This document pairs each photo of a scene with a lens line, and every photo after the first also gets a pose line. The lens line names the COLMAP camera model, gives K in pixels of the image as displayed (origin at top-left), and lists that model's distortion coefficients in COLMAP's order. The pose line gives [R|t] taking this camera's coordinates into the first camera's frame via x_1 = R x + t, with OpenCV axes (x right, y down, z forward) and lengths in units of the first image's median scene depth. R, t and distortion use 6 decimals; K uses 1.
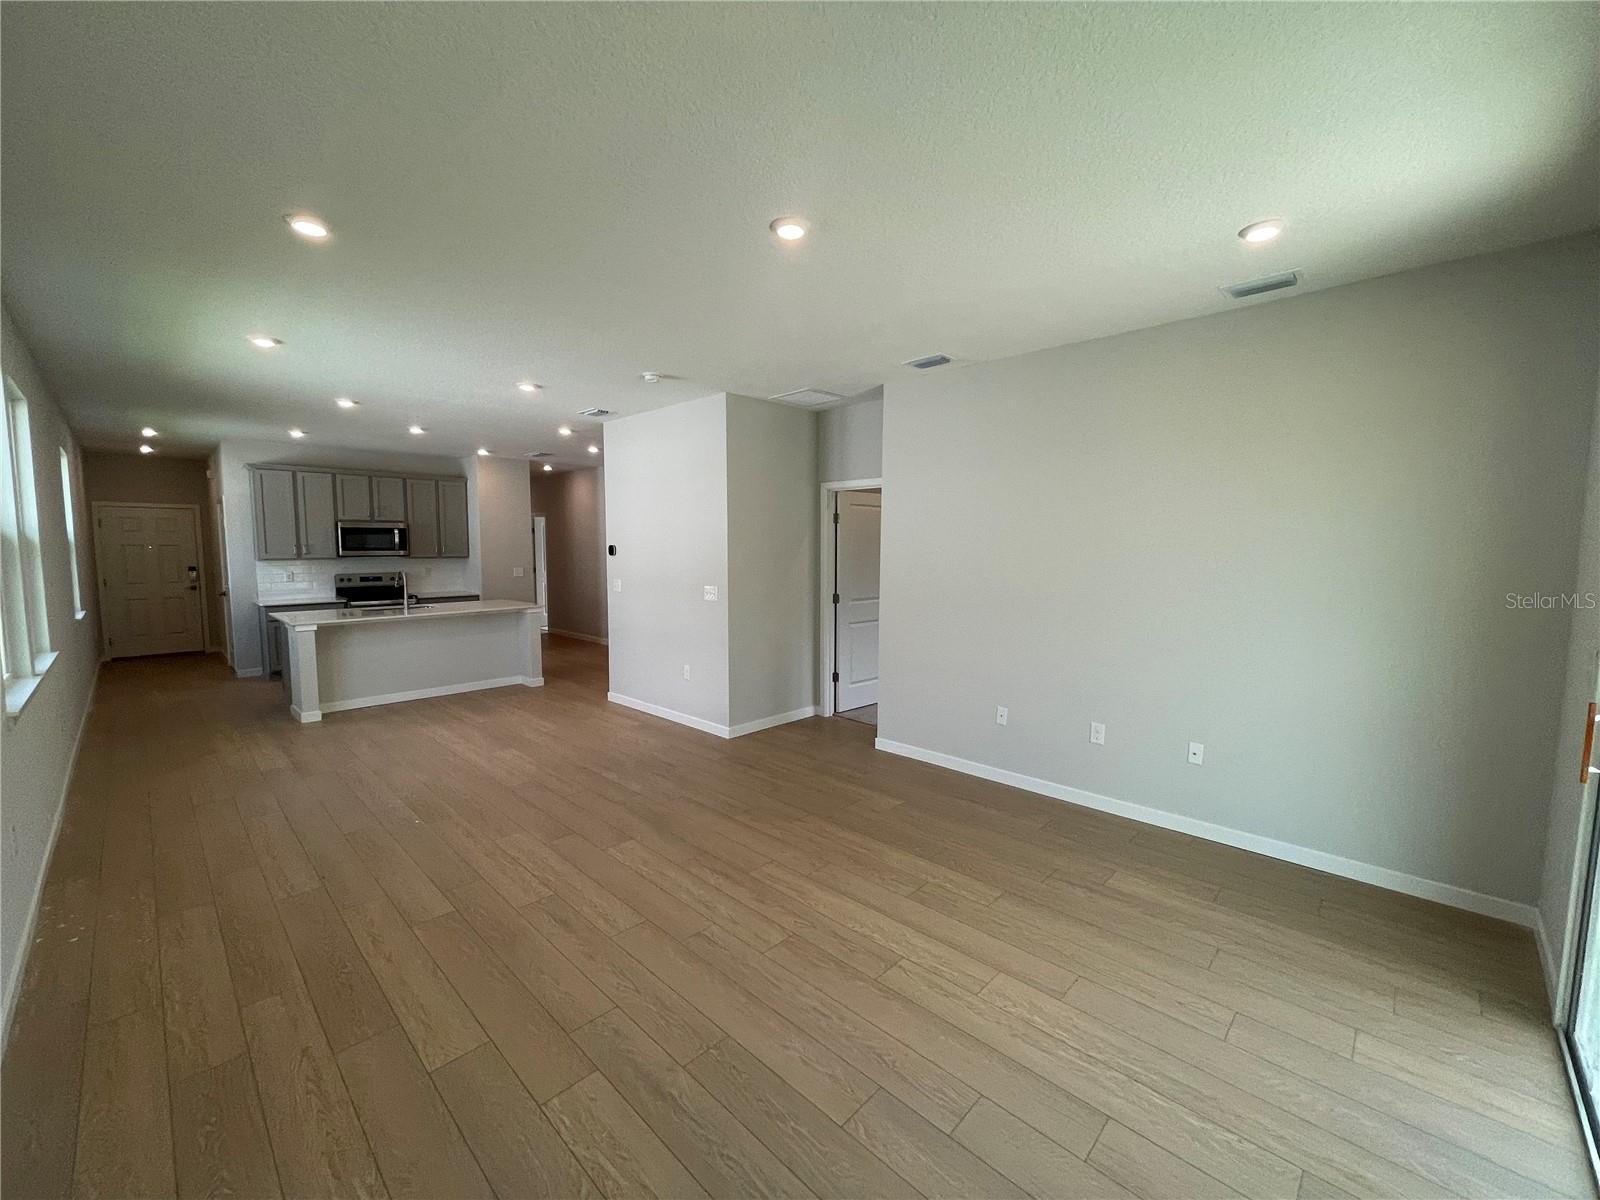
lens RADIAL K [[648.5, 0, 799.6], [0, 648.5, 595.7], [0, 0, 1]] dist [-0.000401, 0.000114]
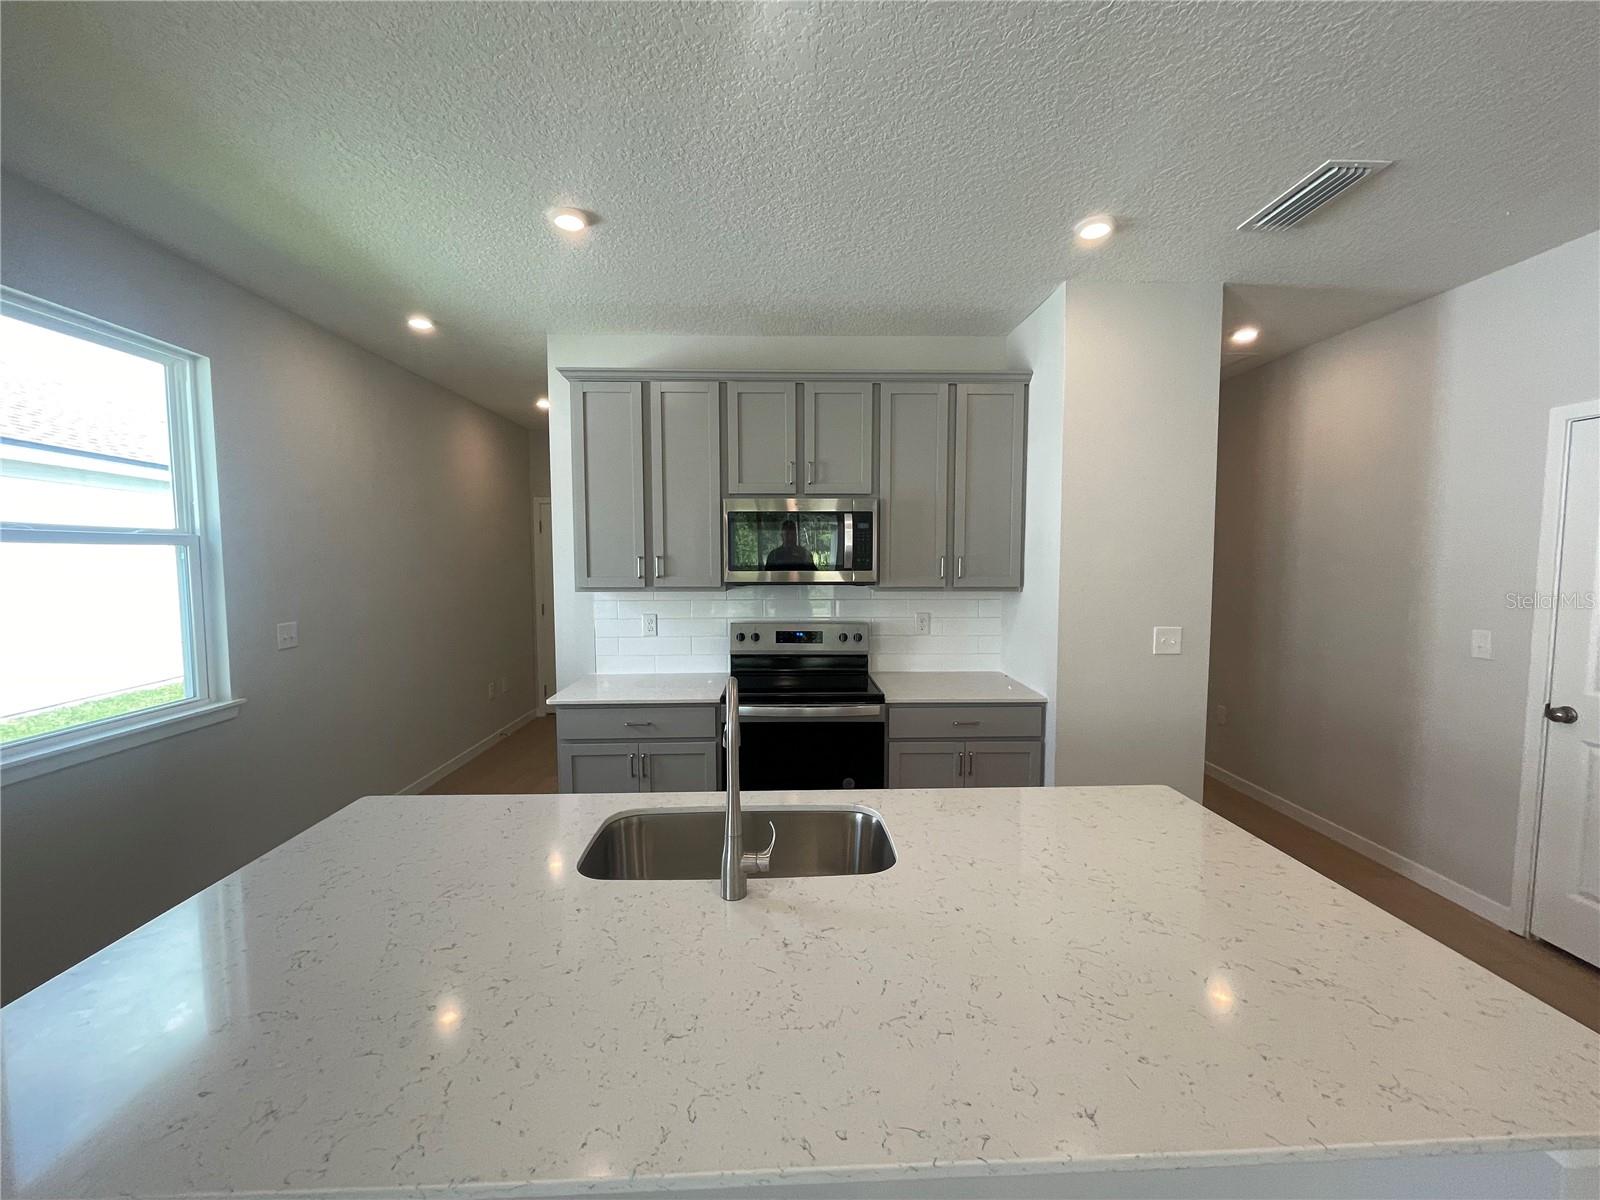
lens RADIAL K [[648.5, 0, 797.5], [0, 648.5, 598.0], [0, 0, 1]] dist [-0.000401, 0.000114]
pose [[0.718015, 0.041706, -0.694777, -0.382610], [-0.052451, 0.998607, 0.005739, -0.054785], [0.694049, 0.032321, 0.719202, 0.717518]]
